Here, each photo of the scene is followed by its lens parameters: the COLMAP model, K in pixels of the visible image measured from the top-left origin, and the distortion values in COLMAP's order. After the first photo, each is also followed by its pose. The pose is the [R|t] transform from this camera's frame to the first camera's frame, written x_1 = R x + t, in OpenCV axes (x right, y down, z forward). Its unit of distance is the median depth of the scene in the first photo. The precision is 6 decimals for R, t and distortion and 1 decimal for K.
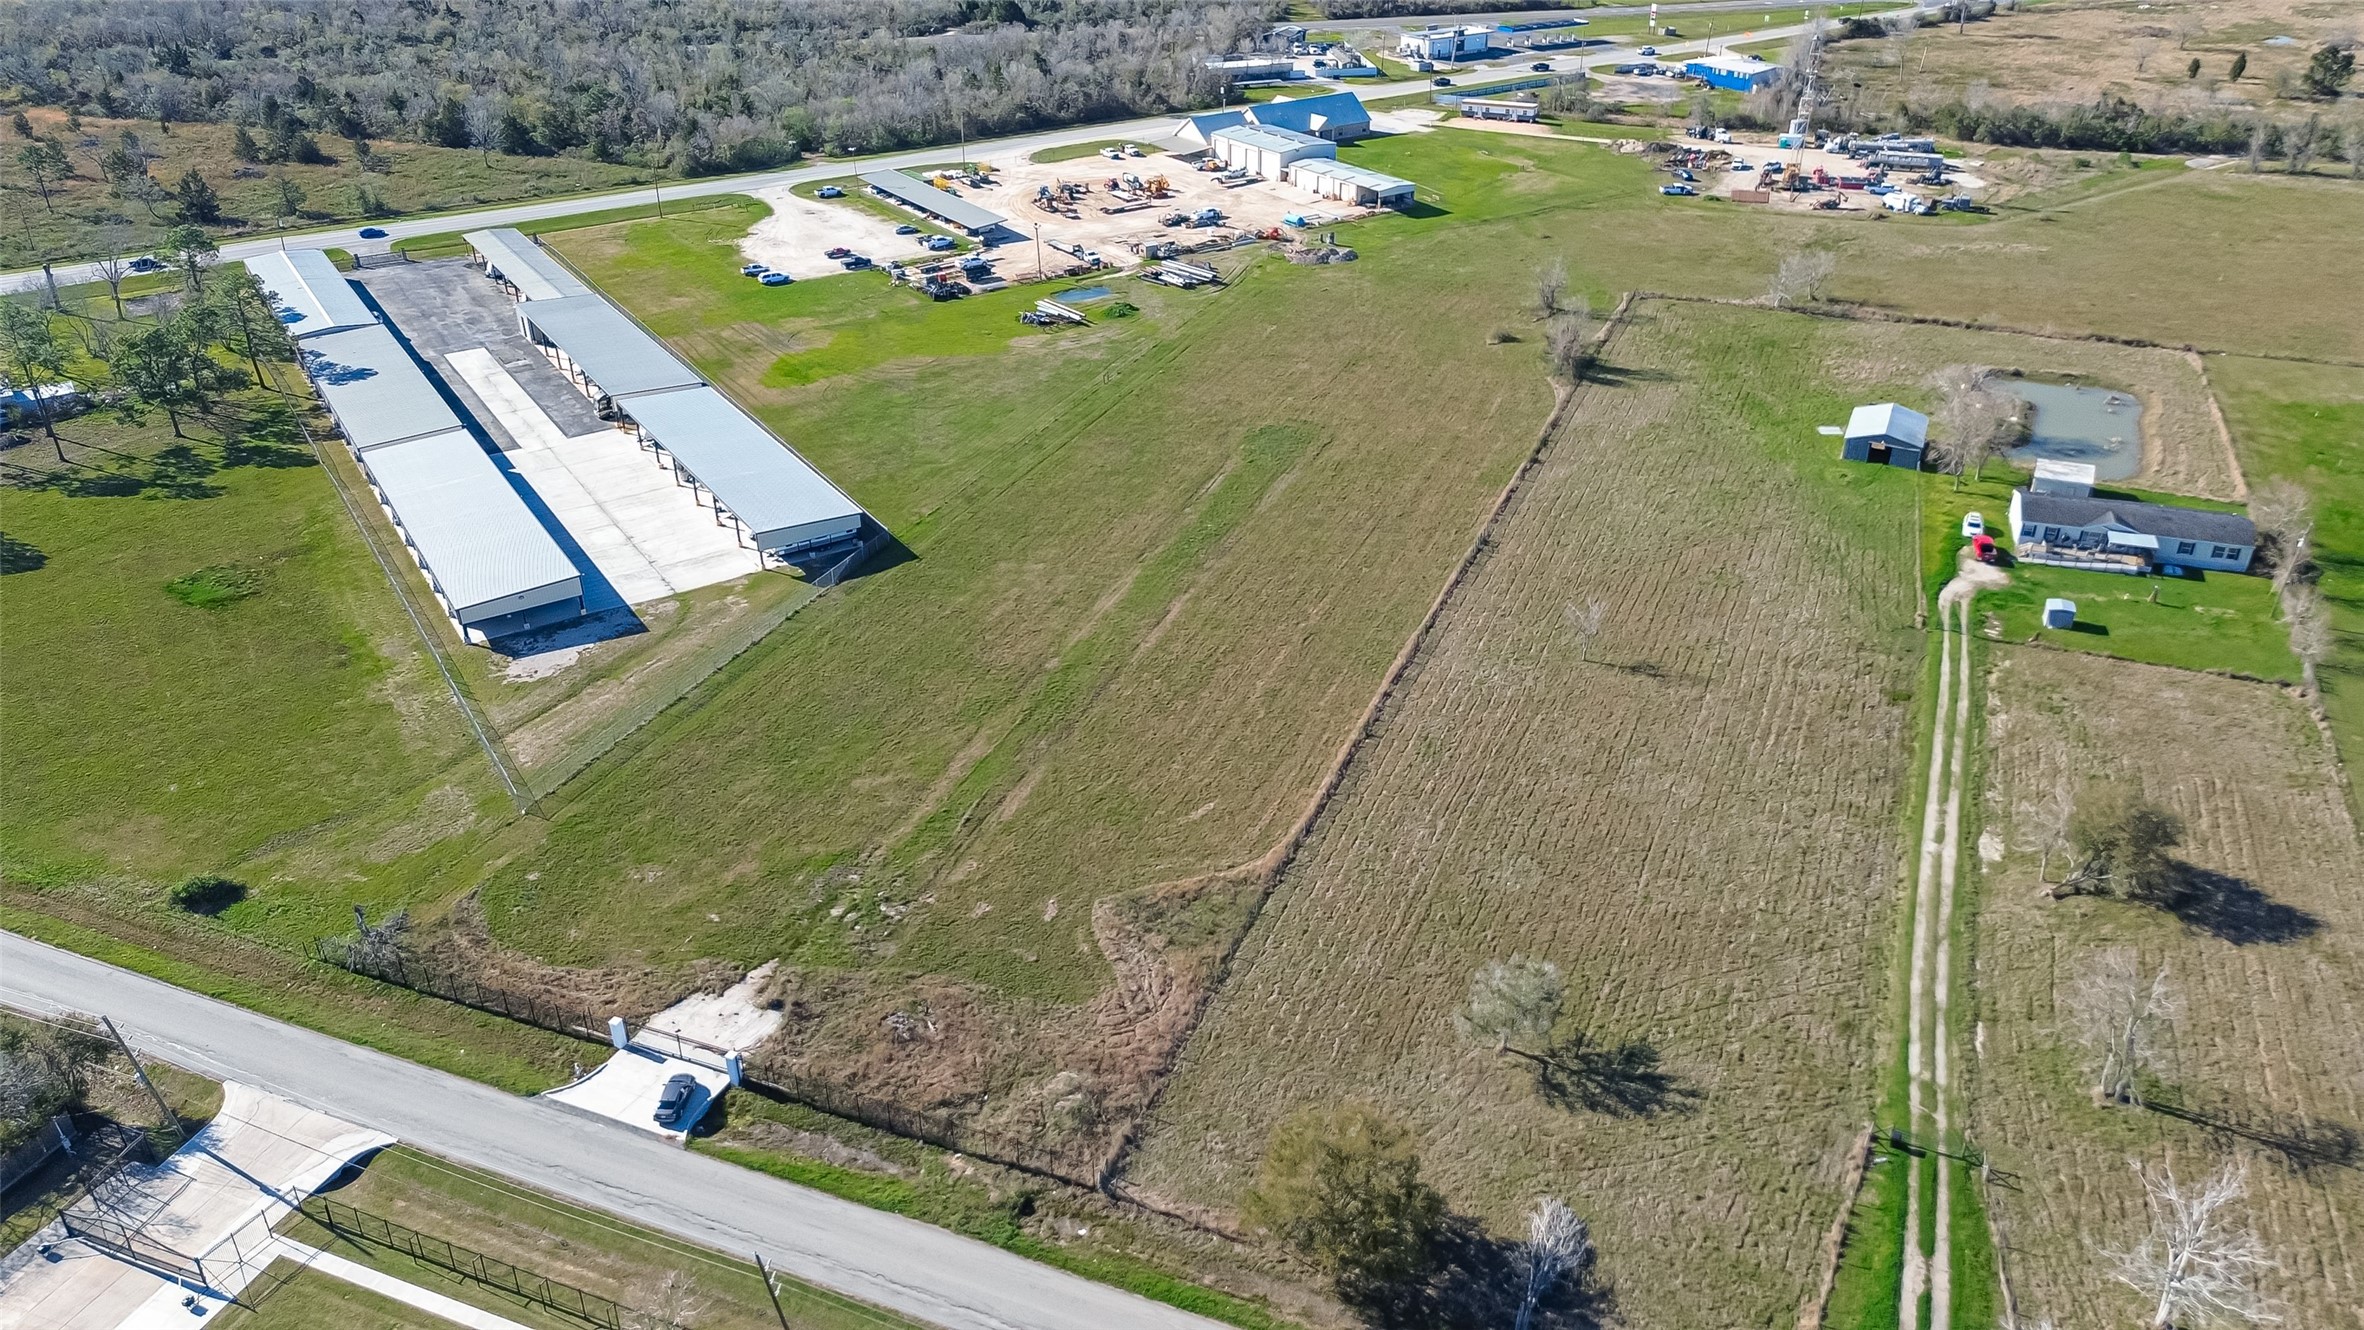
lens RADIAL K [[1660.7, 0, 1186.1], [0, 1660.7, 663.6], [0, 0, 1]] dist [0.069749, -0.060993]
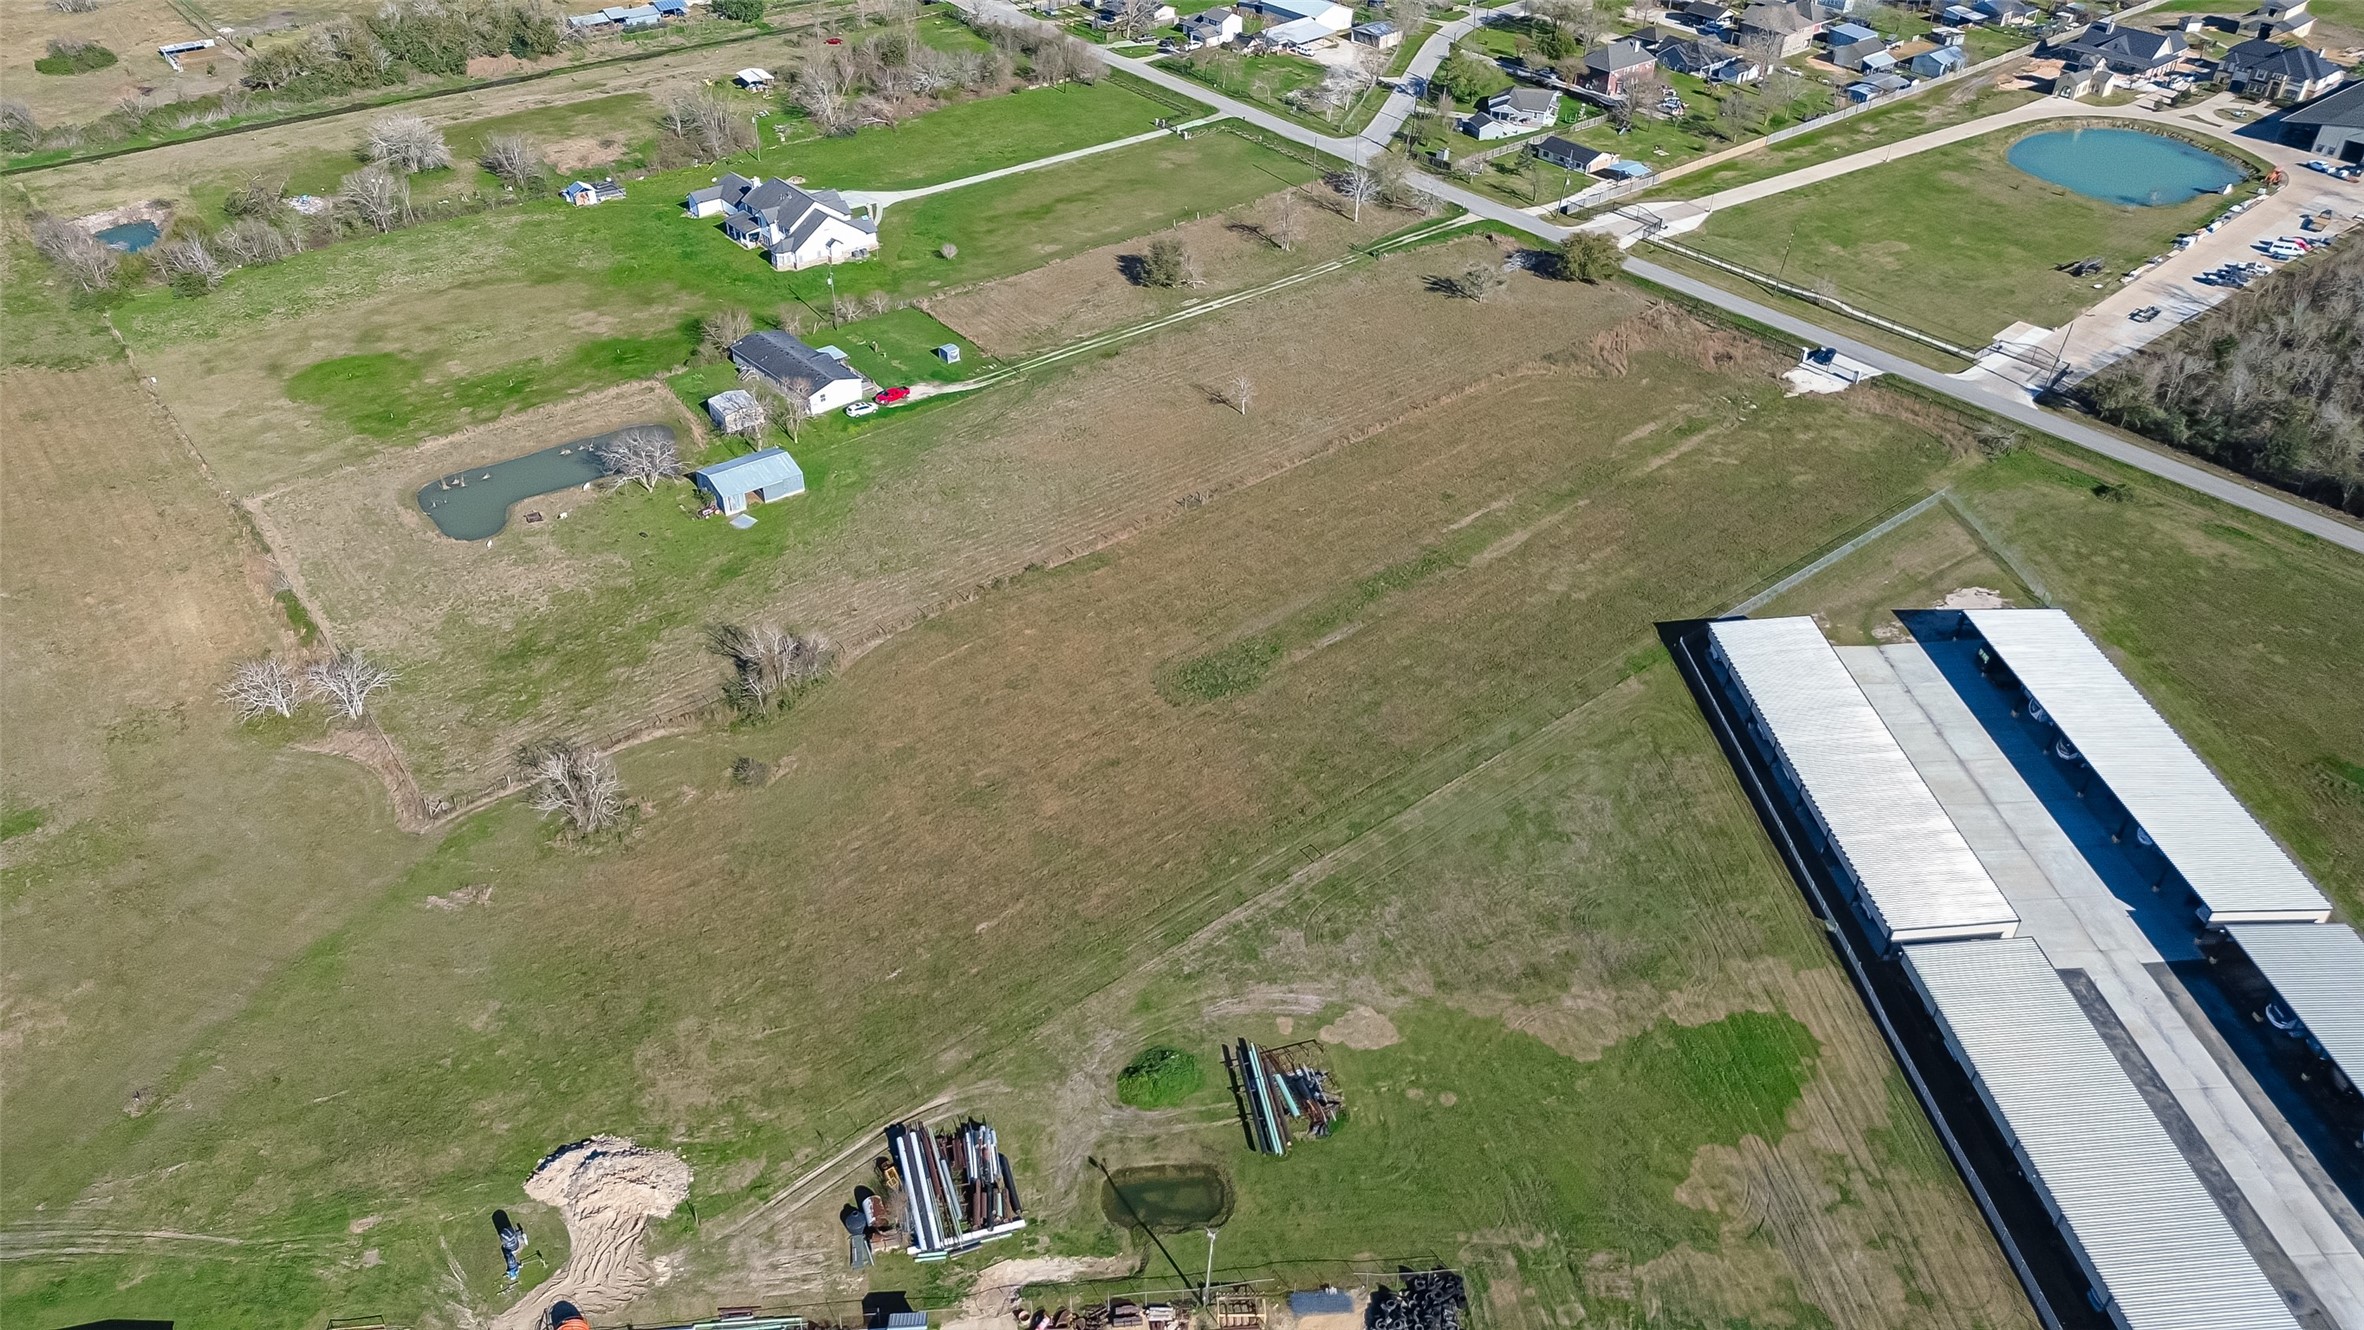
lens RADIAL K [[1663.6, 0, 1185.3], [0, 1663.6, 656.9], [0, 0, 1]] dist [0.075855, -0.070337]
pose [[-0.881474, -0.277541, 0.382067, -0.318226], [0.225149, 0.464189, 0.856643, -1.077582], [-0.415105, 0.841130, -0.346682, 1.536719]]
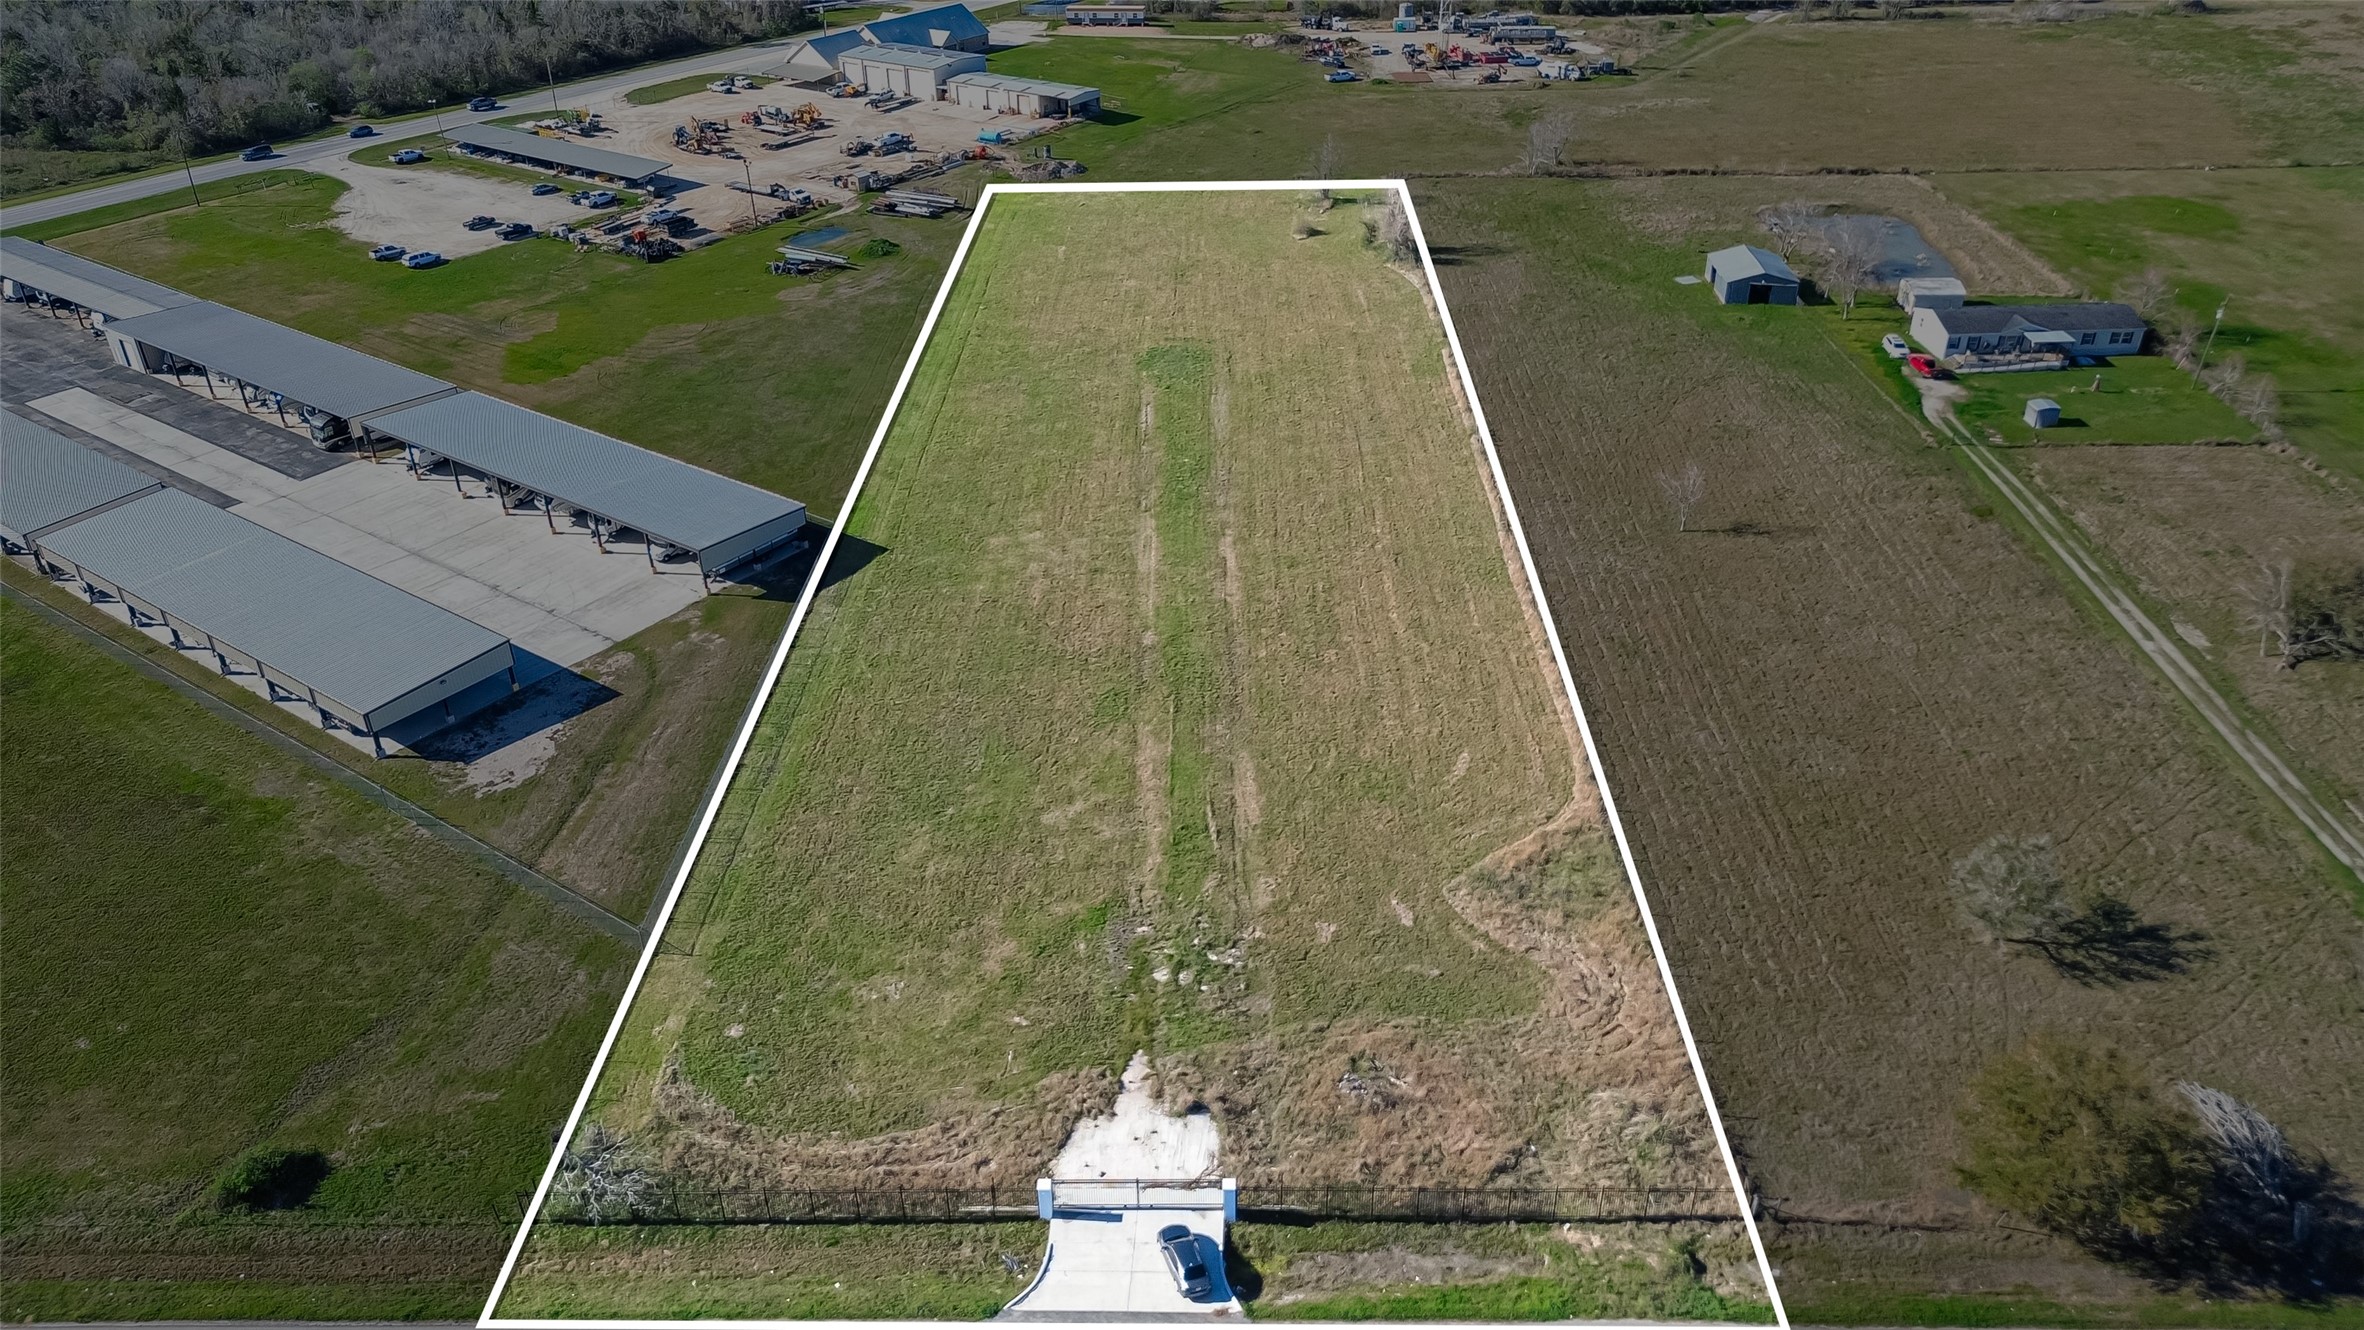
lens RADIAL K [[1663.6, 0, 1185.3], [0, 1663.6, 656.9], [0, 0, 1]] dist [0.075855, -0.070337]
pose [[0.932007, -0.186056, 0.311039, -0.292226], [0.178529, 0.982519, 0.052767, -0.028338], [-0.315420, 0.006350, 0.948931, 0.168329]]
